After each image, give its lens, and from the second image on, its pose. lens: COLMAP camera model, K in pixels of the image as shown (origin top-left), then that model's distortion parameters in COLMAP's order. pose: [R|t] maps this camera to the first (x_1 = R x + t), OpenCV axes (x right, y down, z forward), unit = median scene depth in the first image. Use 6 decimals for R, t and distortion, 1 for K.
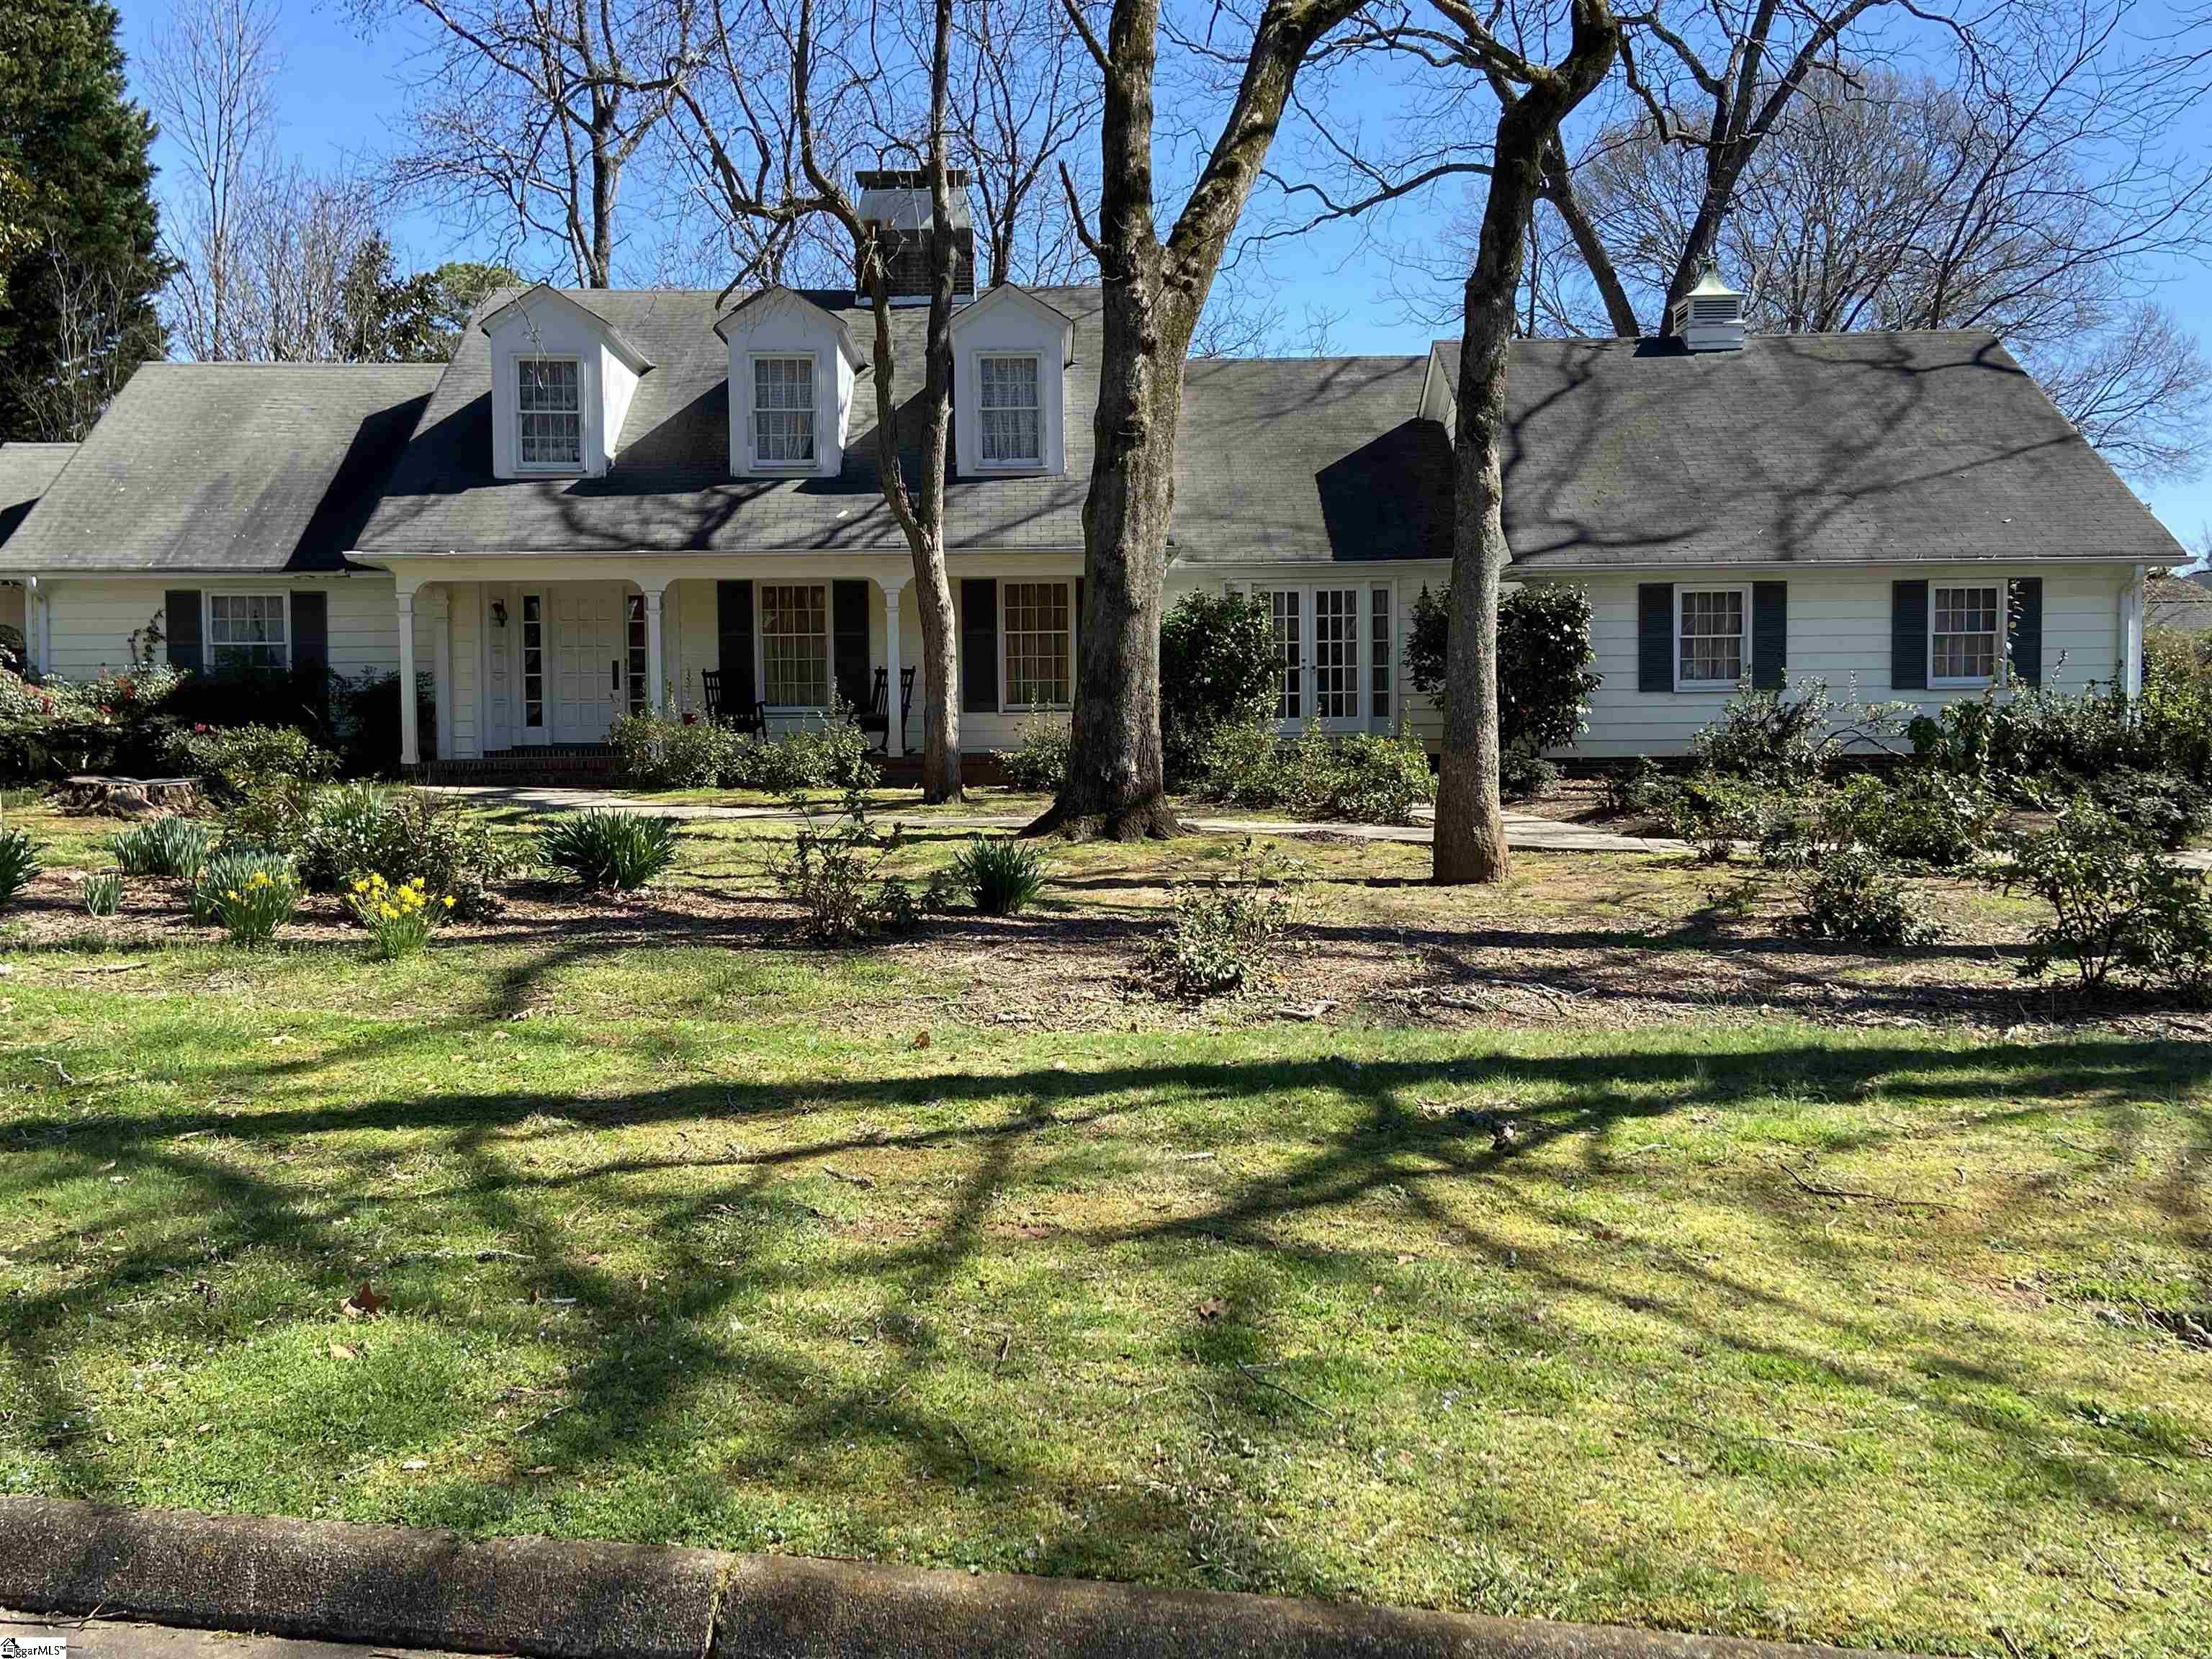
lens RADIAL K [[2101.2, 0, 1092.7], [0, 2101.2, 770.9], [0, 0, 1]] dist [0.104294, -0.094772]
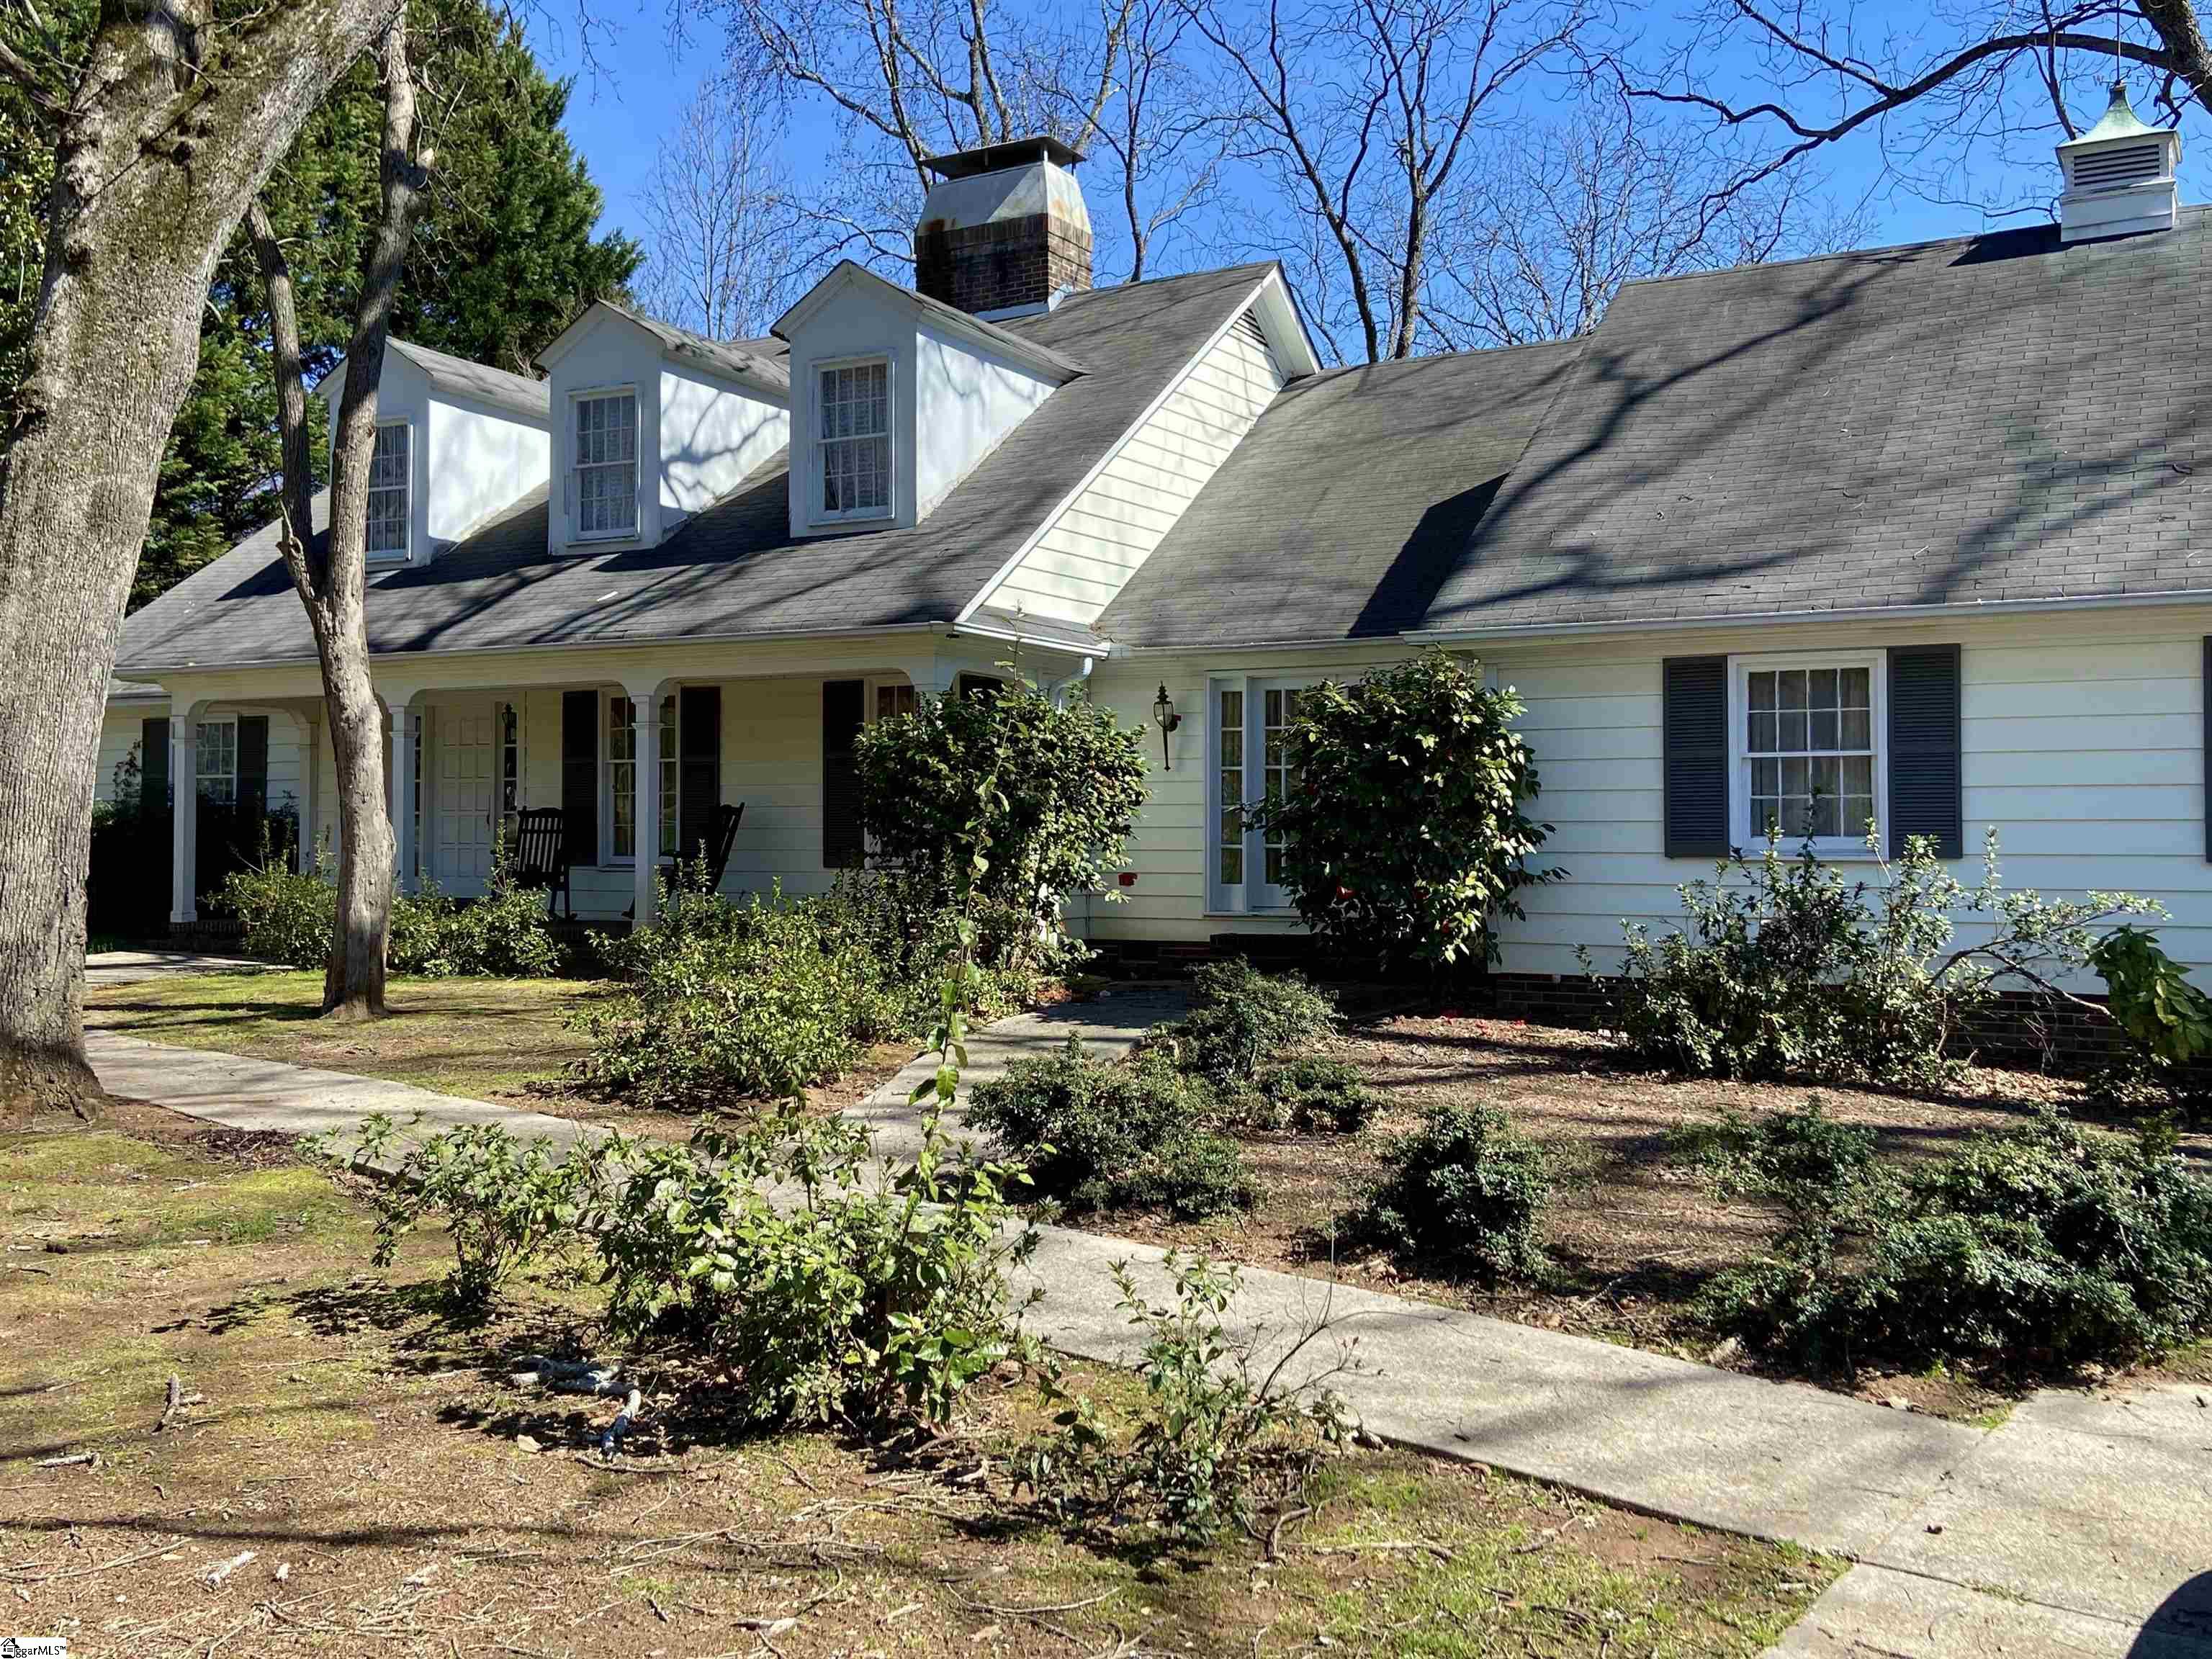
lens RADIAL K [[2101.2, 0, 1092.7], [0, 2101.2, 770.9], [0, 0, 1]] dist [0.104294, -0.094772]
pose [[0.866570, -0.004295, -0.499037, 0.391094], [-0.024483, 0.998393, -0.051107, -0.027738], [0.498454, 0.056506, 0.865073, 0.449637]]
